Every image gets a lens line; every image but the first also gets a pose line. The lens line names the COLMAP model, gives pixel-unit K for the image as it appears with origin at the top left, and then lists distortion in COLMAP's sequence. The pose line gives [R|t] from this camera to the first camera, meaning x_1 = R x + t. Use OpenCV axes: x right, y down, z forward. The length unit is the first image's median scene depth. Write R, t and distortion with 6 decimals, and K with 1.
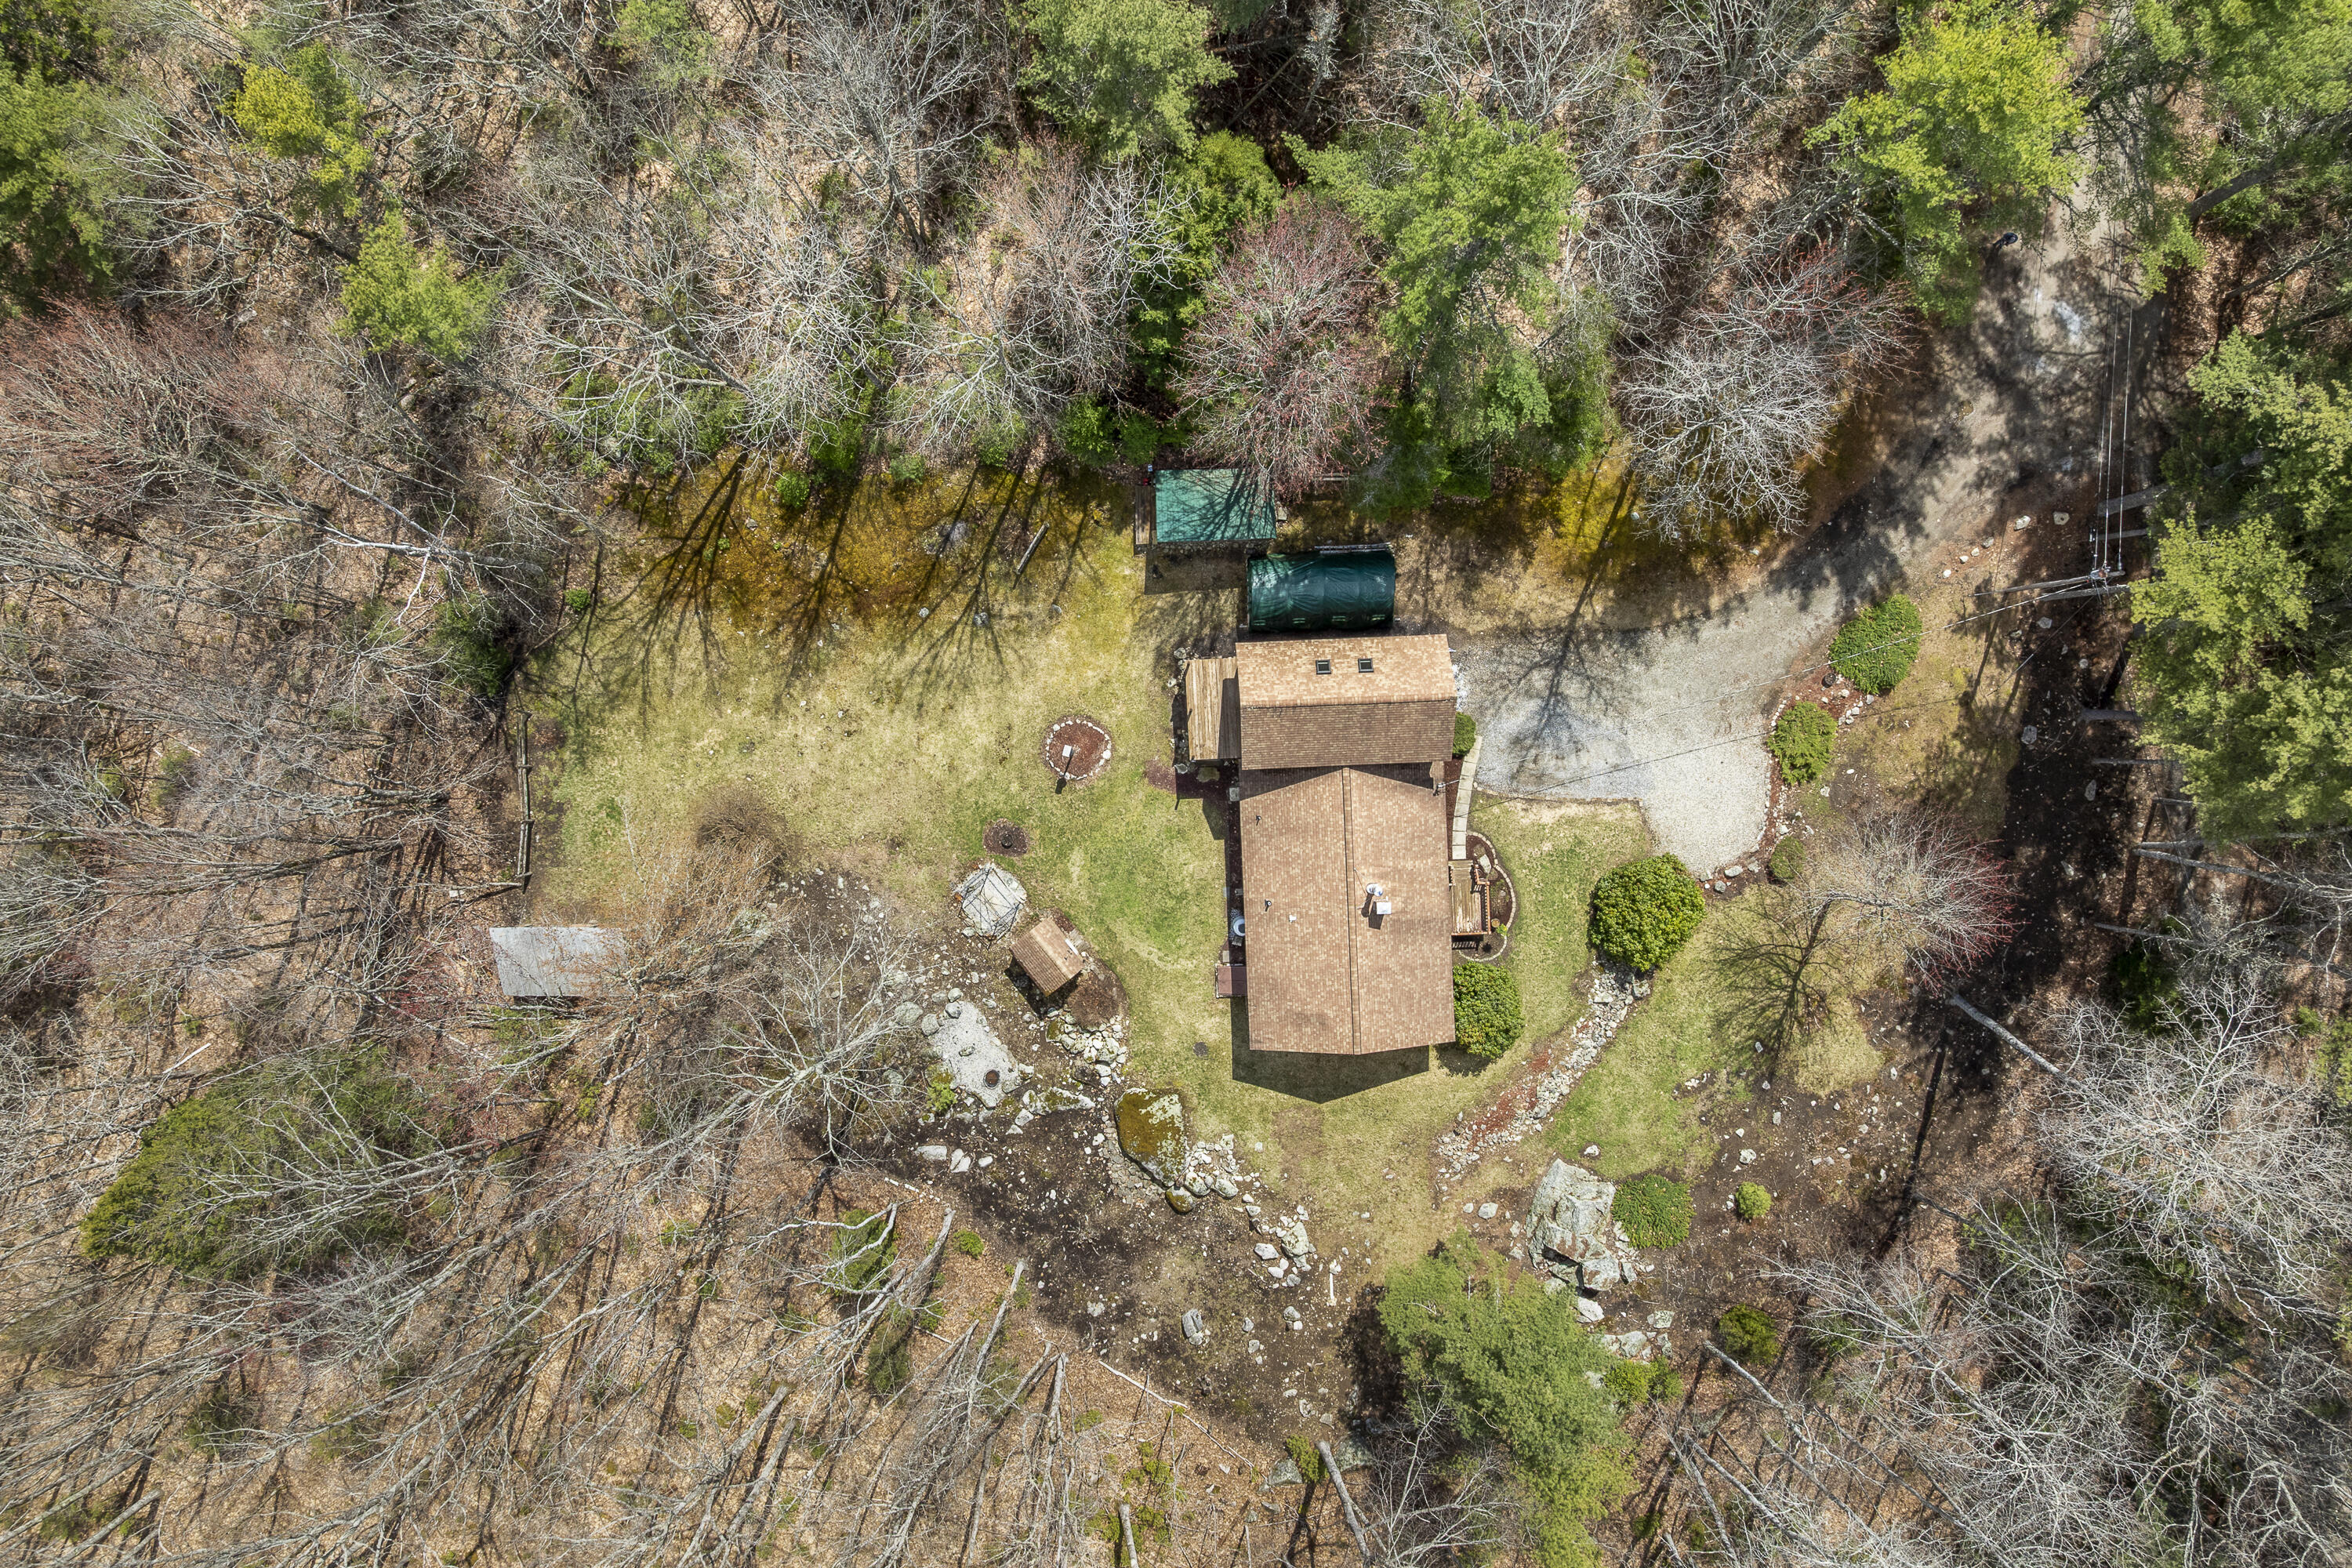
lens RADIAL K [[1607.1, 0, 1176.0], [0, 1607.1, 784.0], [0, 0, 1]] dist [-0.001732, -0.001874]
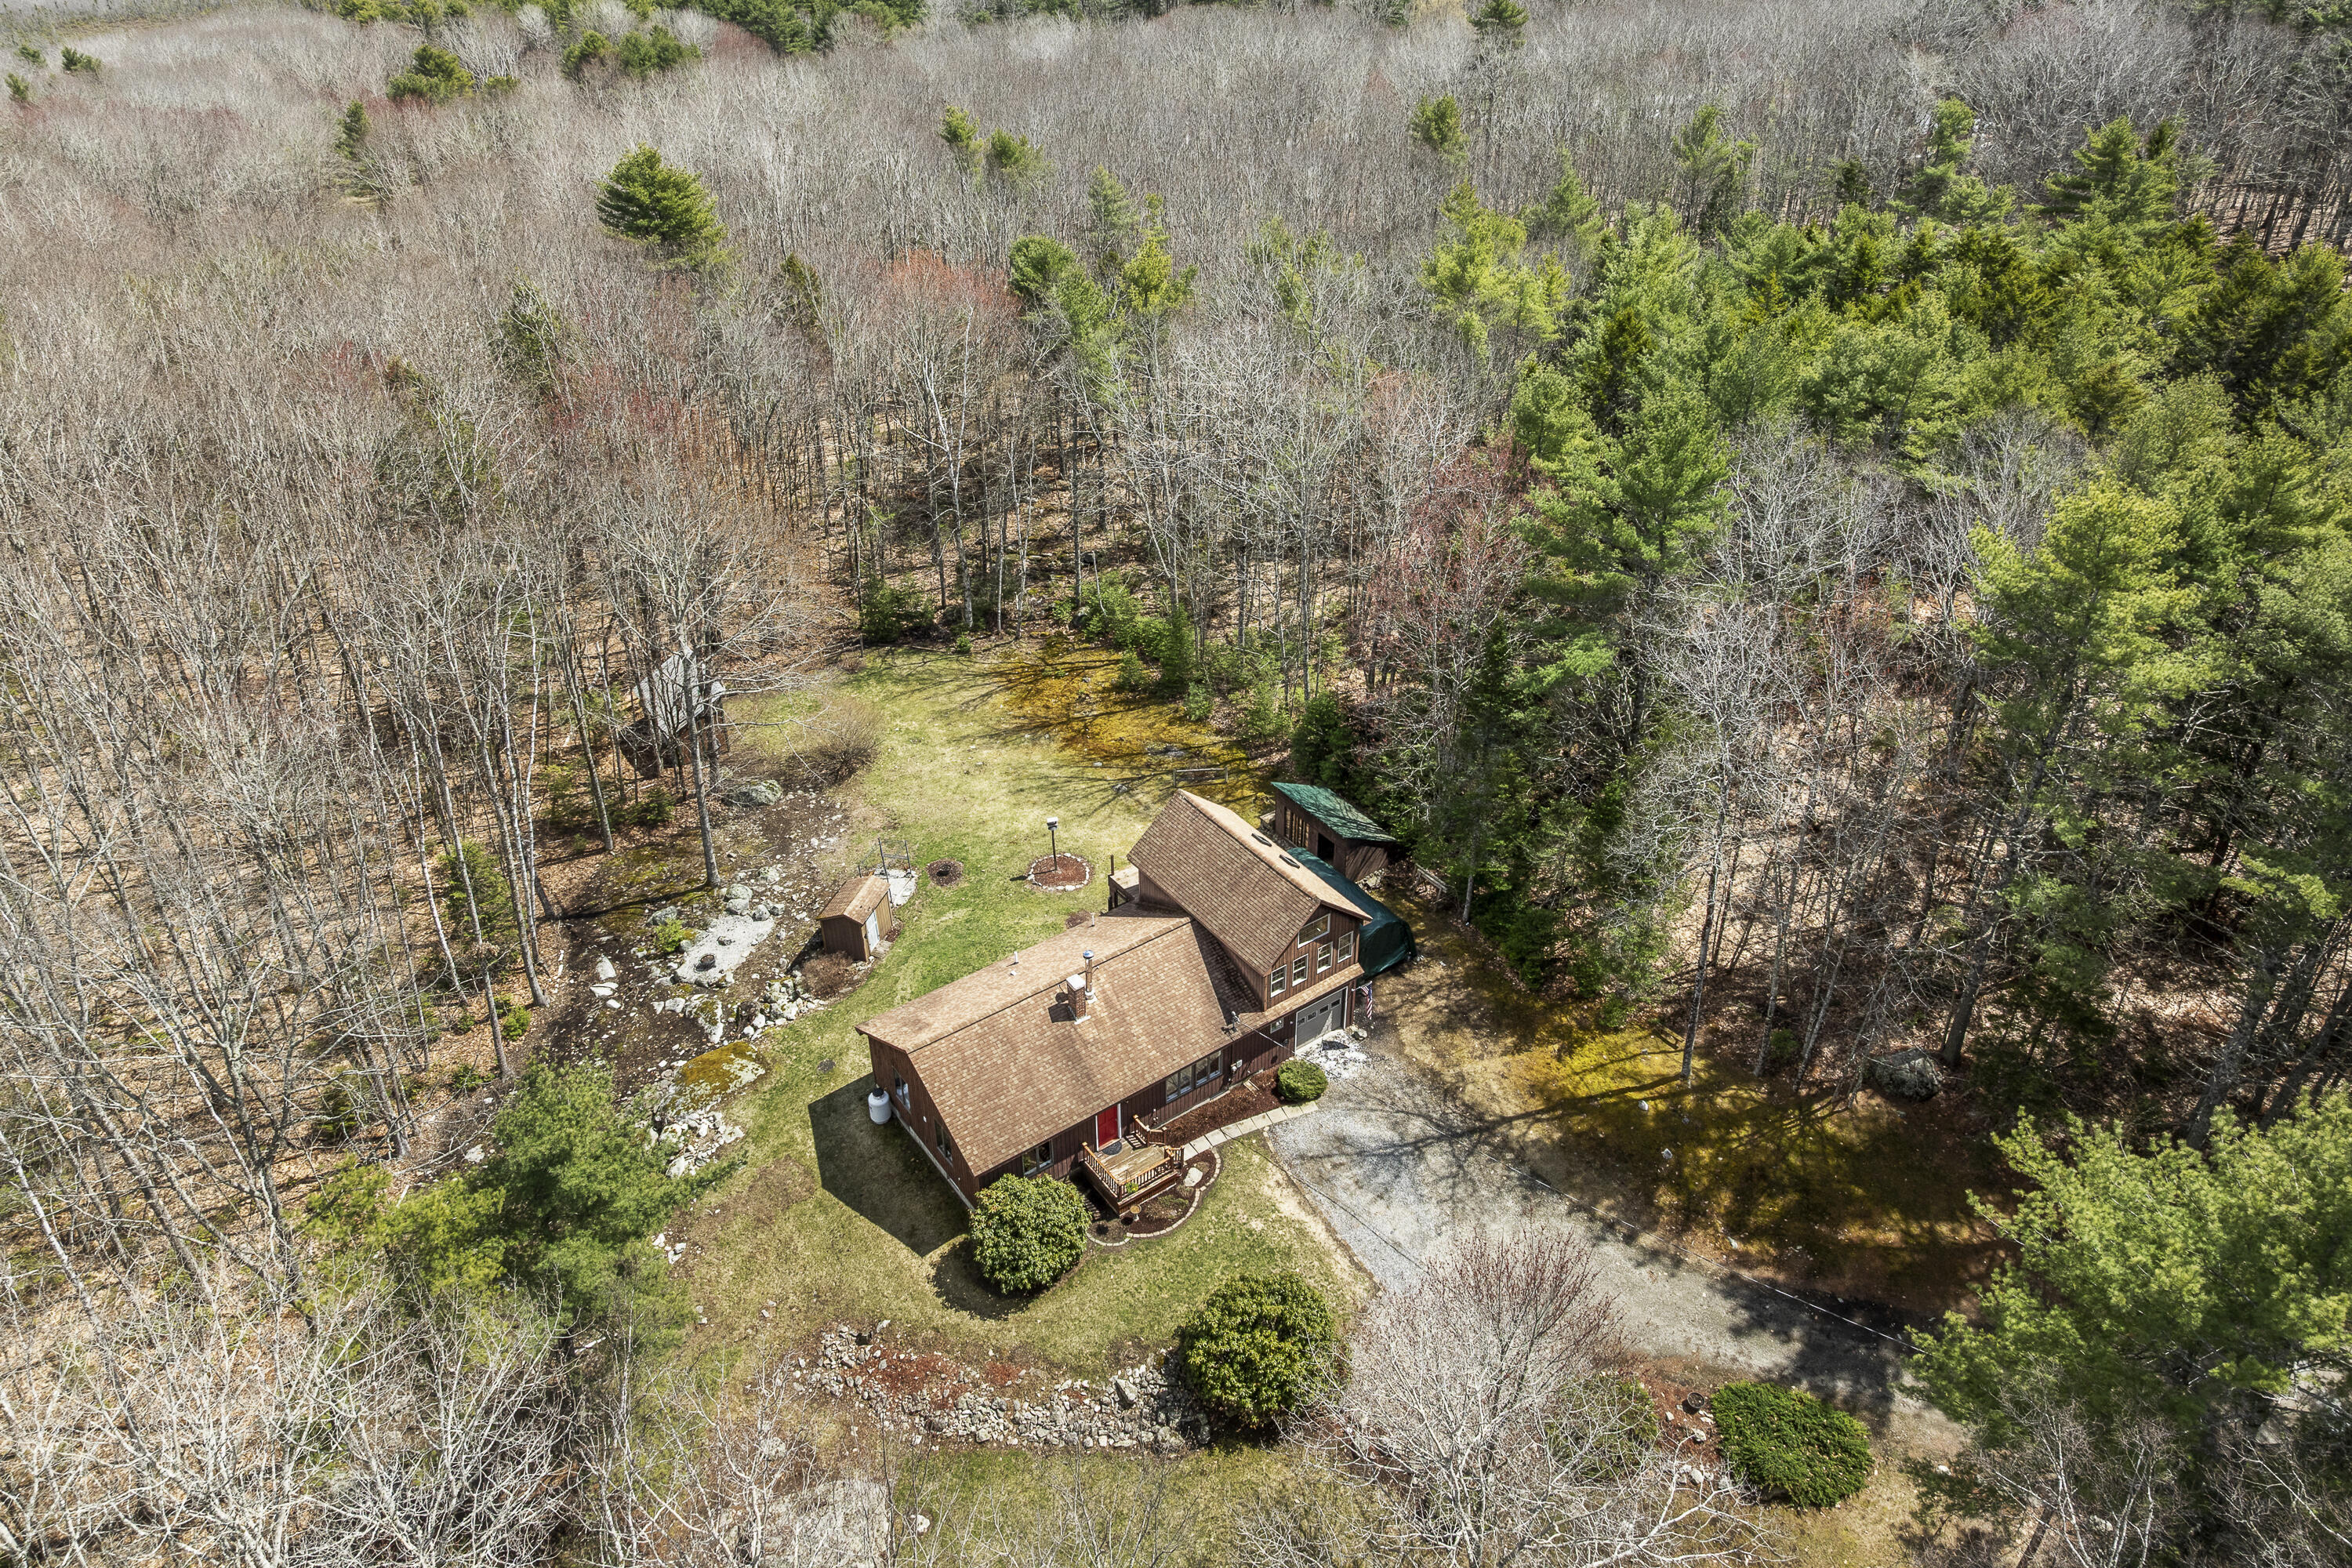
lens RADIAL K [[1589.2, 0, 1178.2], [0, 1589.2, 758.9], [0, 0, 1]] dist [0.001897, -0.000071]
pose [[0.551424, 0.472574, -0.687462, 0.620009], [-0.834172, 0.303074, -0.460764, 0.348221], [-0.009393, 0.827538, 0.561331, 0.390973]]
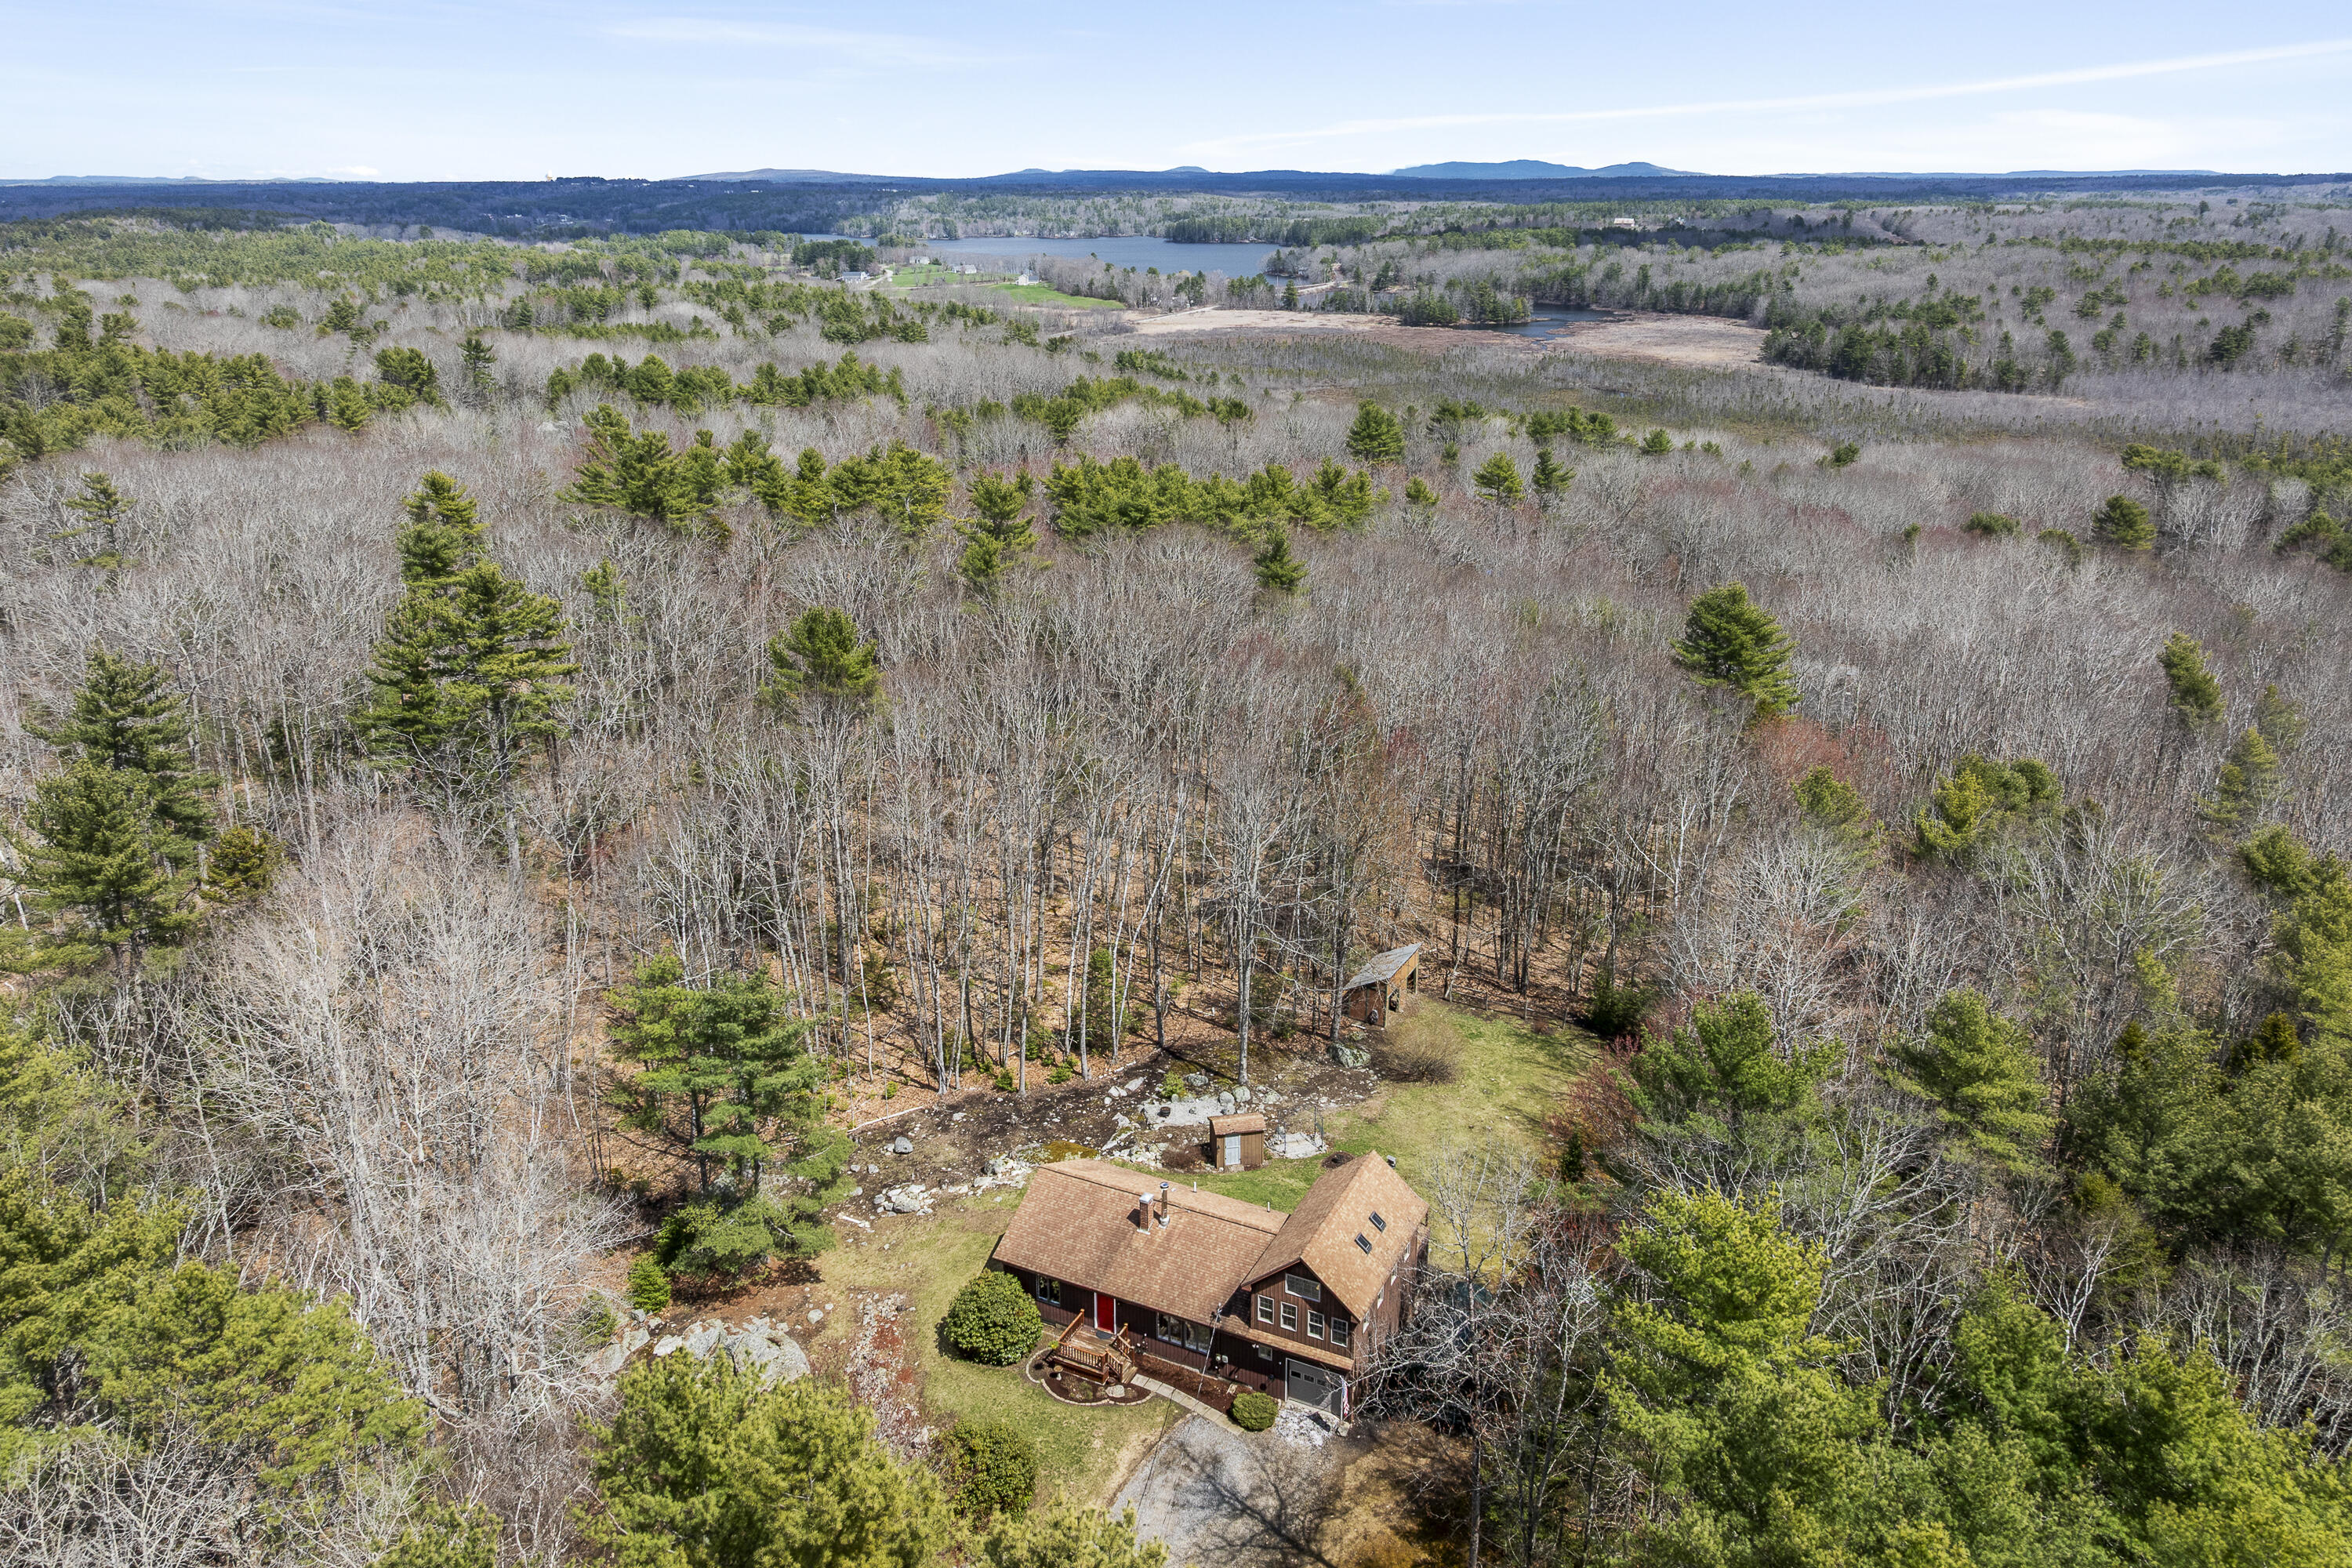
lens RADIAL K [[1649.8, 0, 1181.2], [0, 1649.8, 781.3], [0, 0, 1]] dist [0.005828, -0.004180]
pose [[-0.474201, 0.318538, -0.820772, 0.848387], [-0.880416, -0.170284, 0.442574, -0.349499], [0.001212, 0.932490, 0.361194, 0.312245]]
